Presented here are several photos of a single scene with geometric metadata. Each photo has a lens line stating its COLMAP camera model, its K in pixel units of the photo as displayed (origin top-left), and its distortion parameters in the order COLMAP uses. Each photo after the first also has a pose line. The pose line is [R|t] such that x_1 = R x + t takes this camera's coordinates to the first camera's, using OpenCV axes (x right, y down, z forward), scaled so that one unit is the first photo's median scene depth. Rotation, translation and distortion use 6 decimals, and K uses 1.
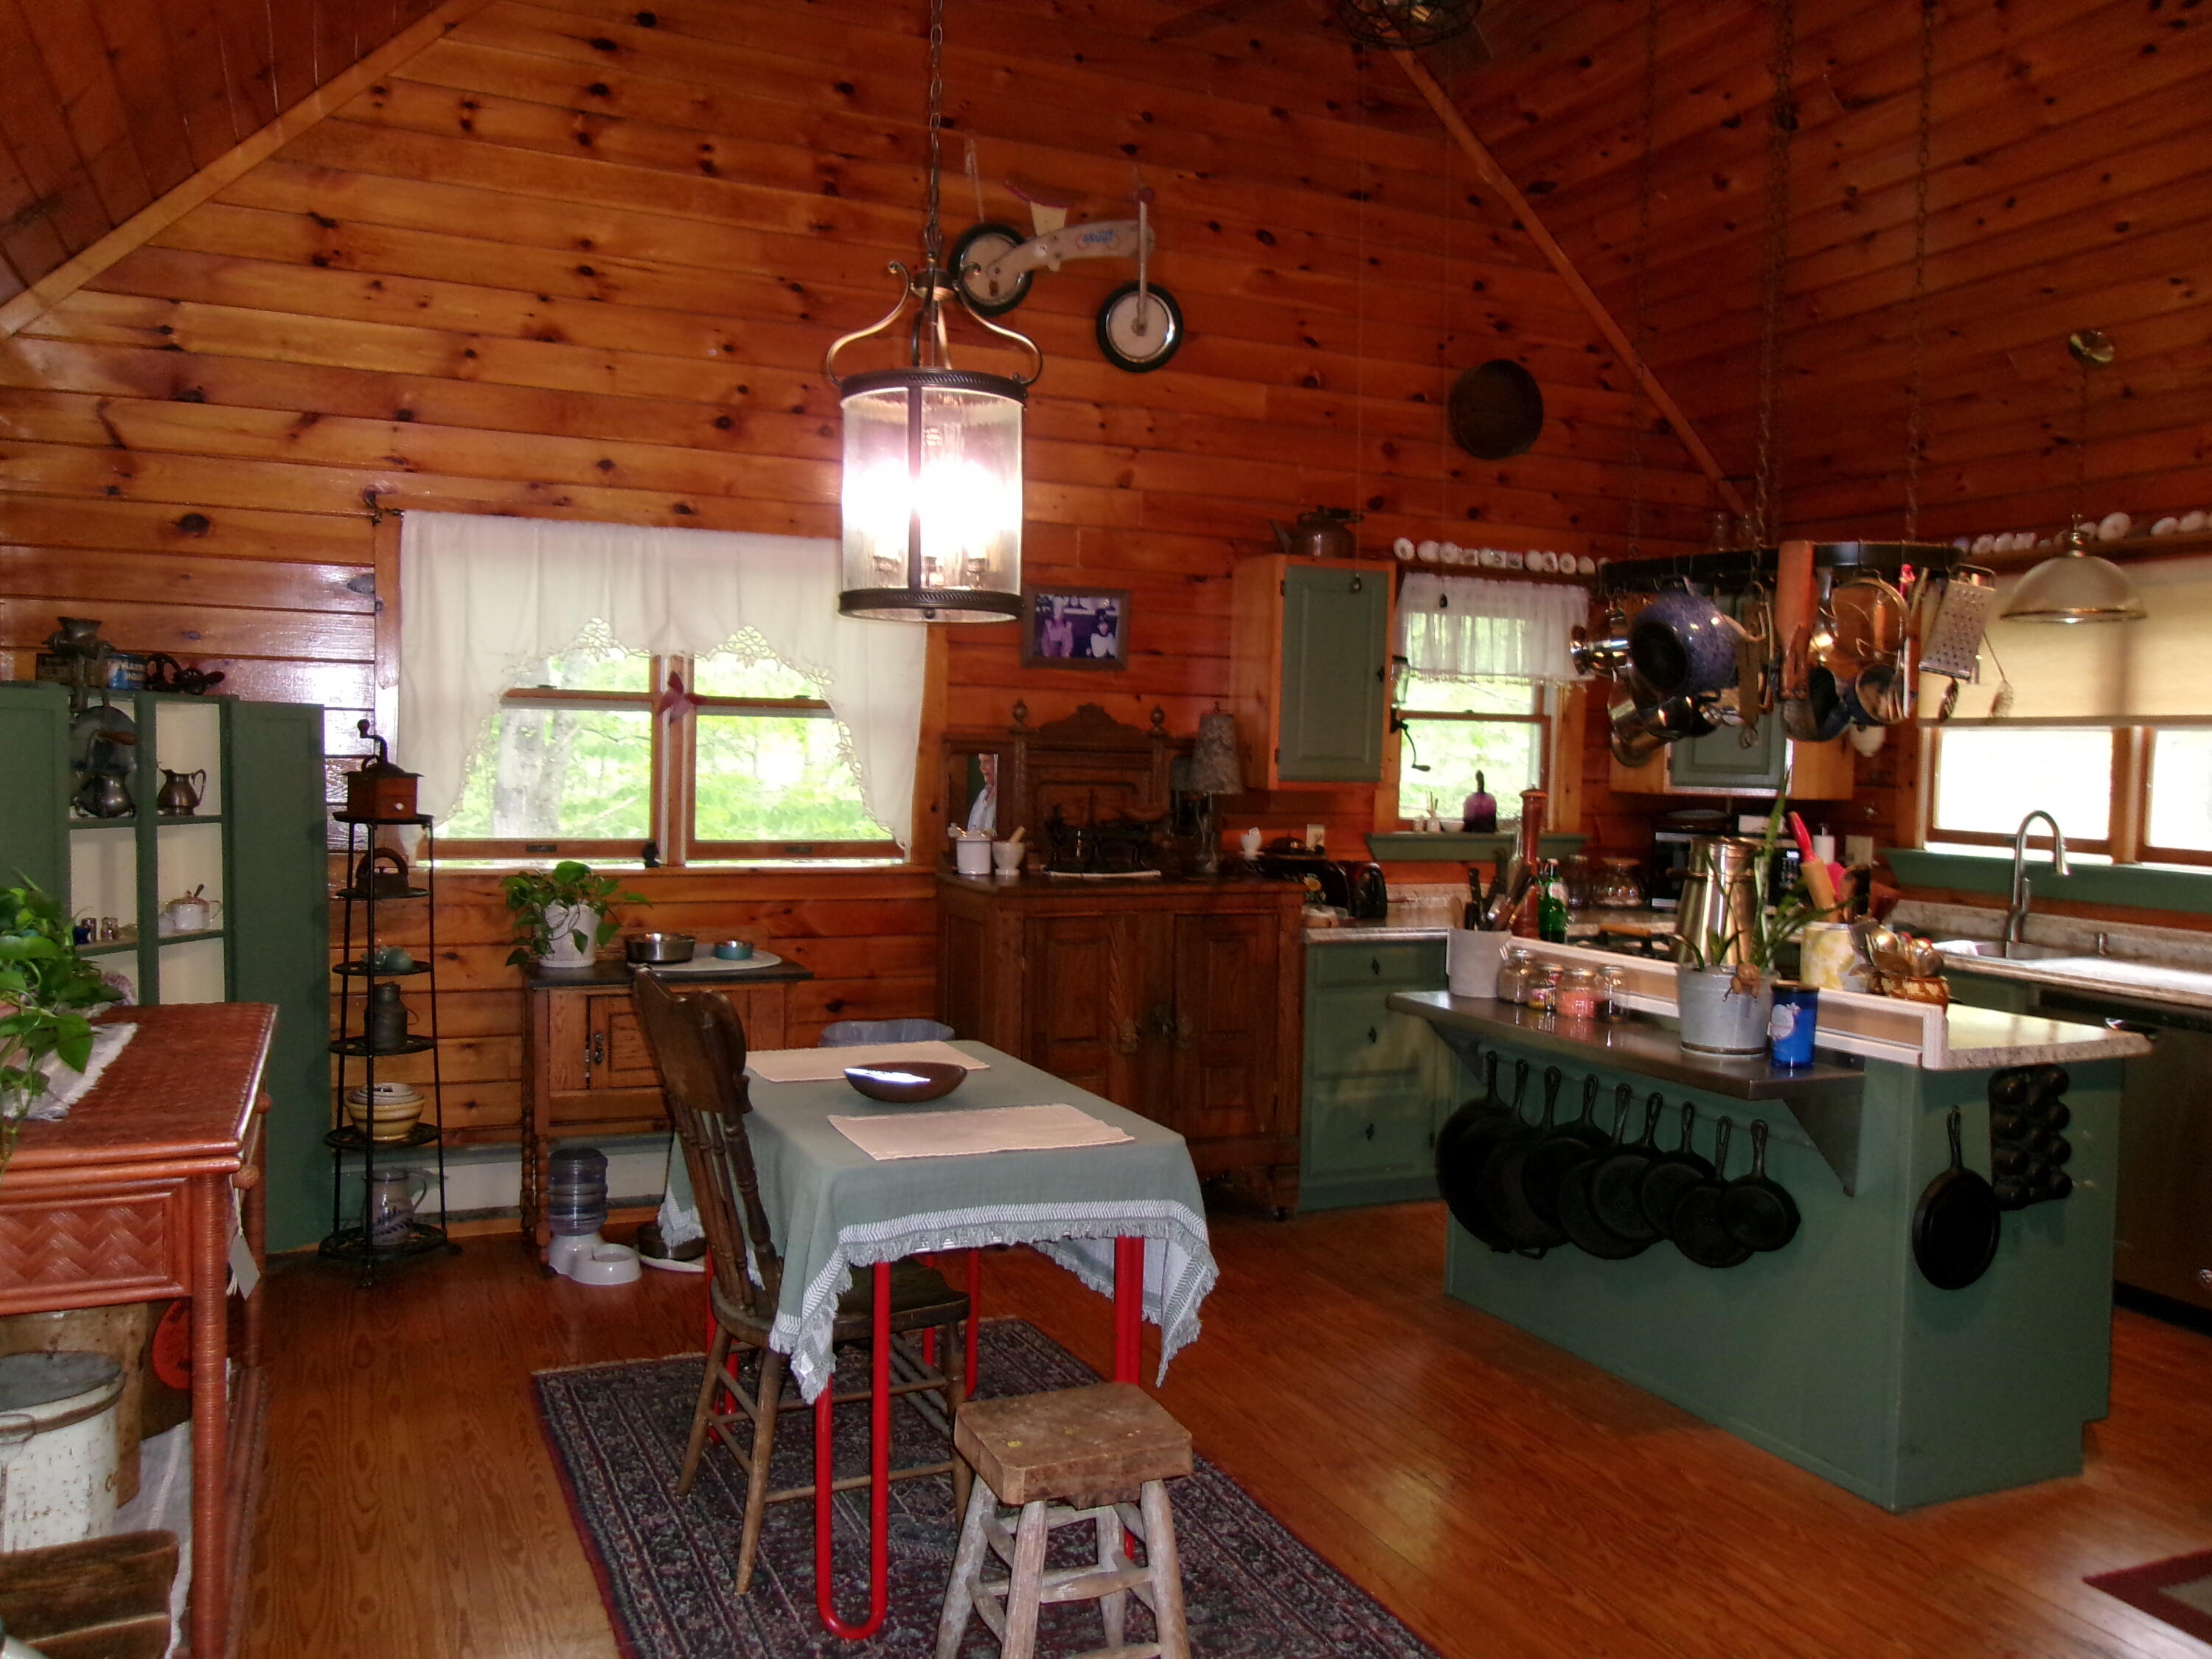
lens RADIAL K [[1719.6, 0, 1115.6], [0, 1719.6, 828.7], [0, 0, 1]] dist [-0.036216, 0.065988]
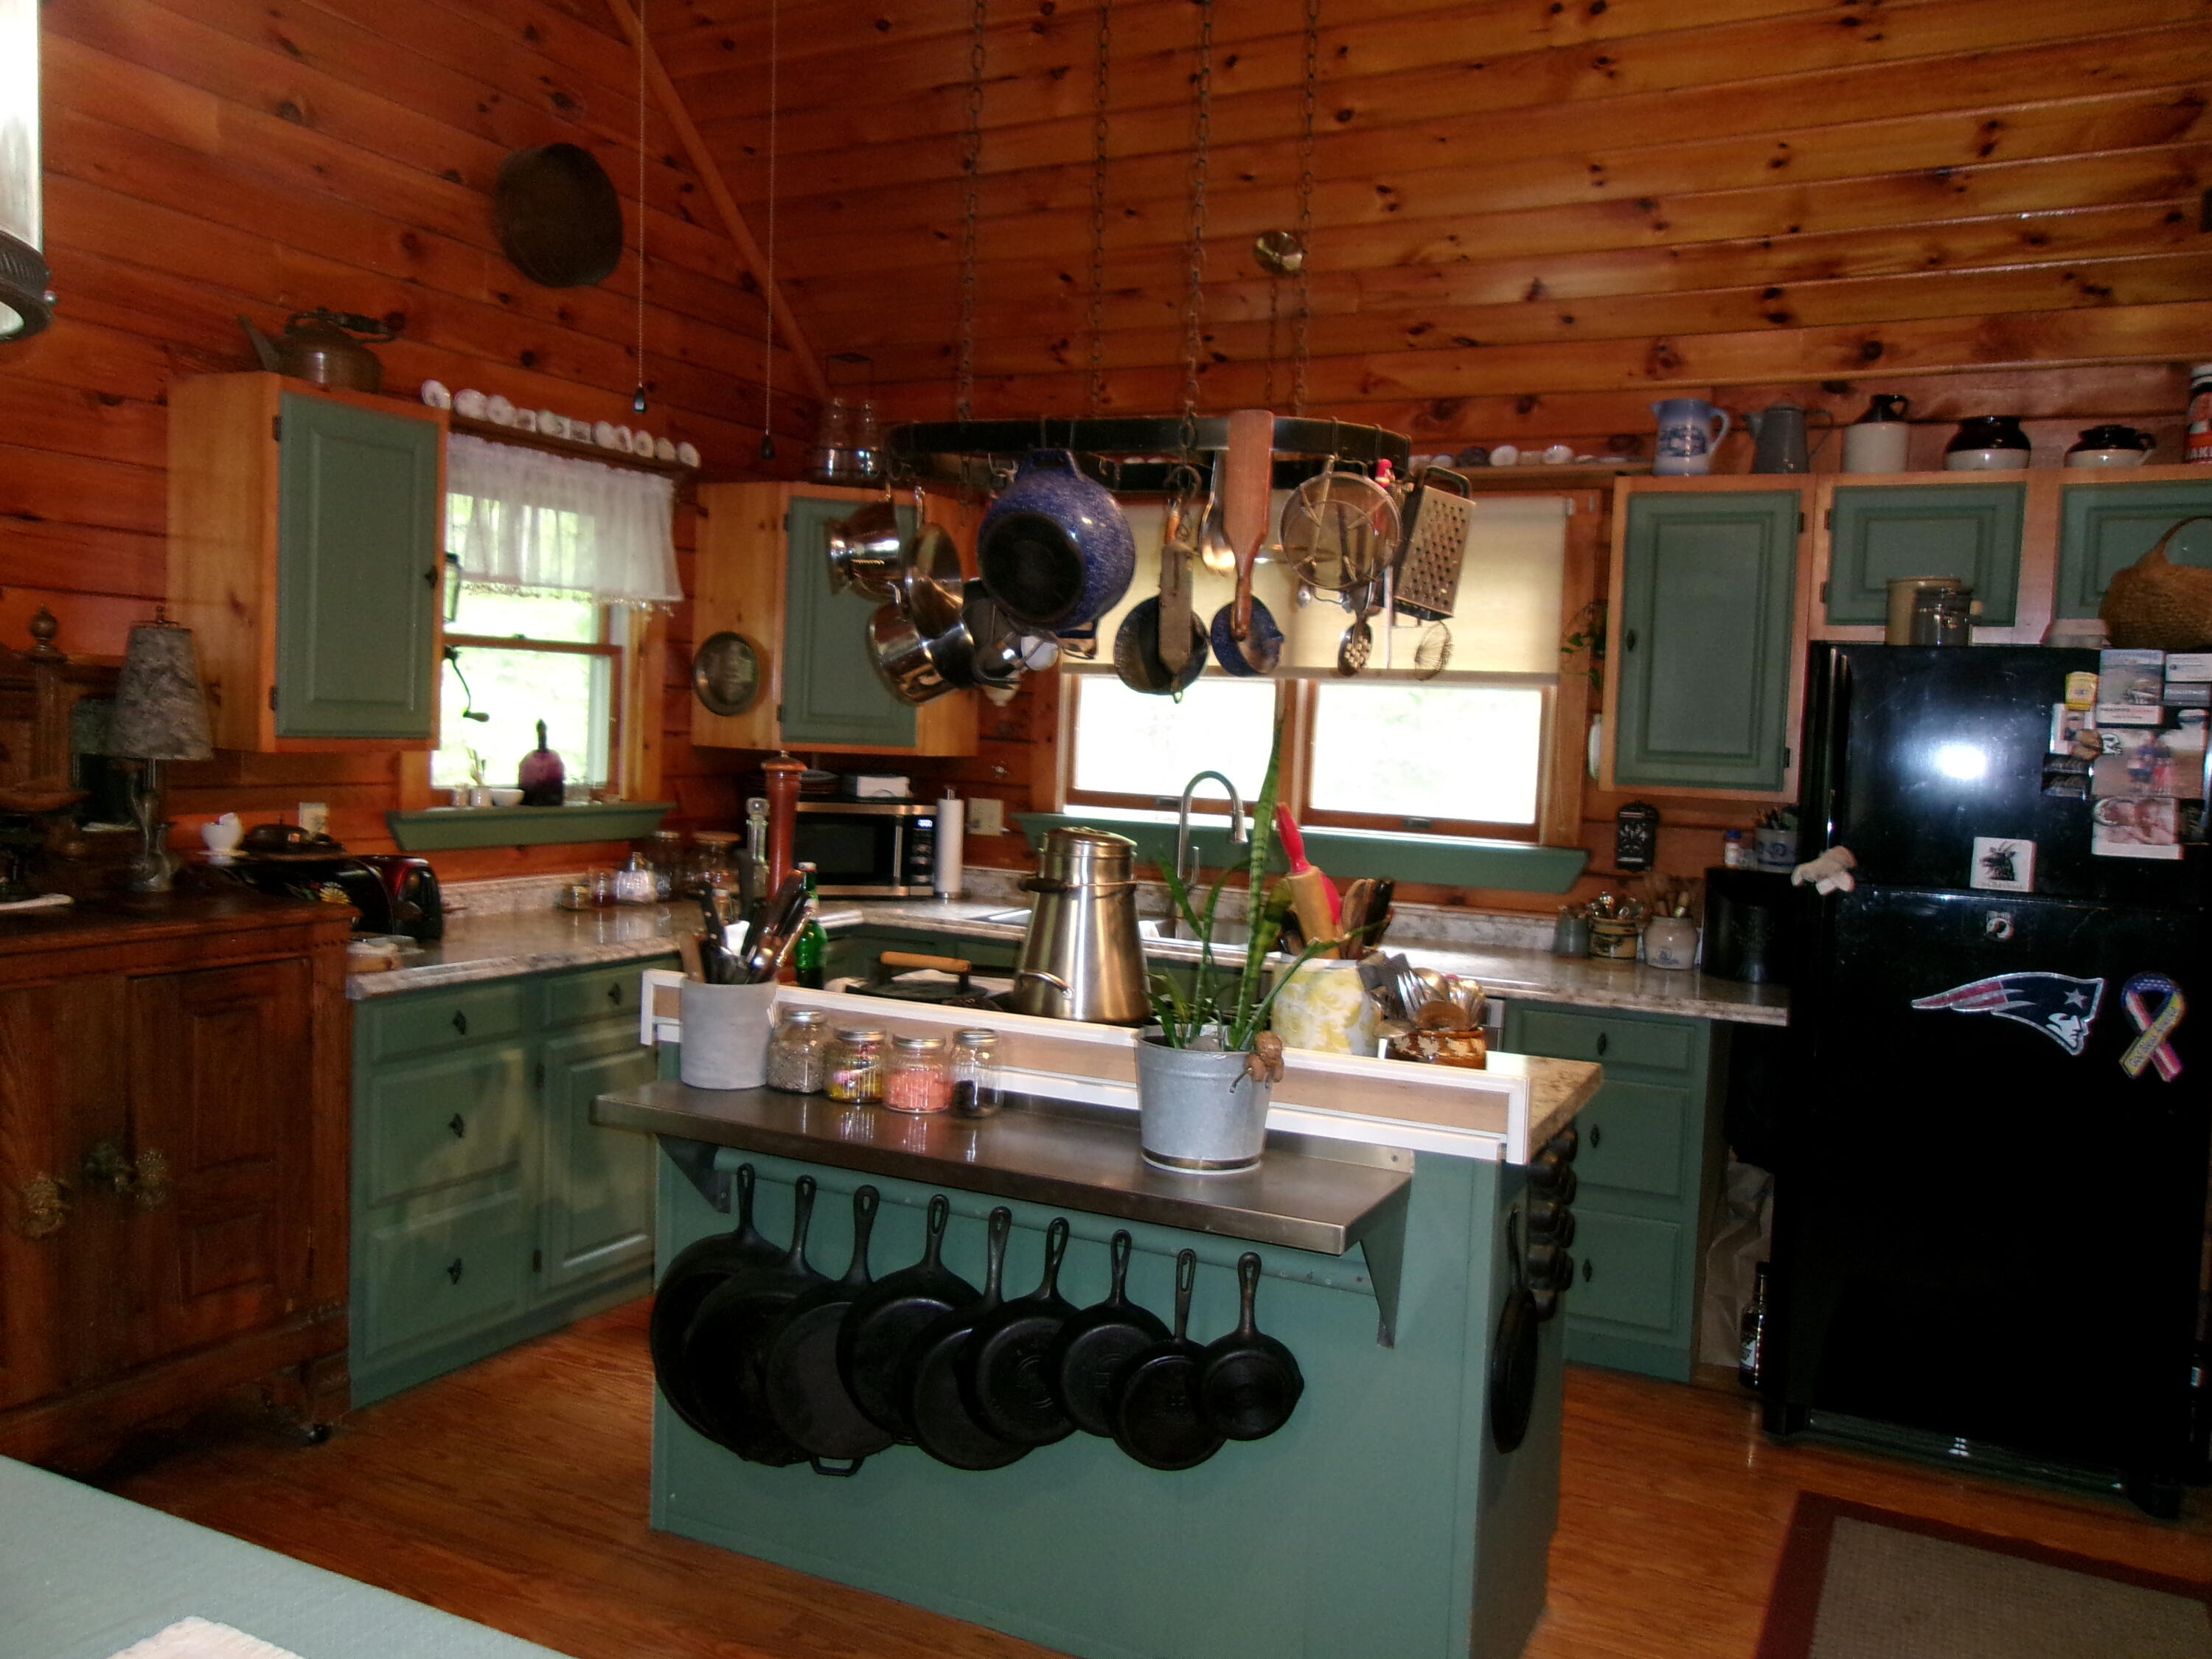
lens RADIAL K [[1719.6, 0, 1113.2], [0, 1719.6, 820.7], [0, 0, 1]] dist [-0.036216, 0.065988]
pose [[0.778562, -0.031874, 0.626758, -0.065755], [0.009457, 0.999192, 0.039067, -0.021200], [-0.627497, -0.024489, 0.778234, 0.353033]]
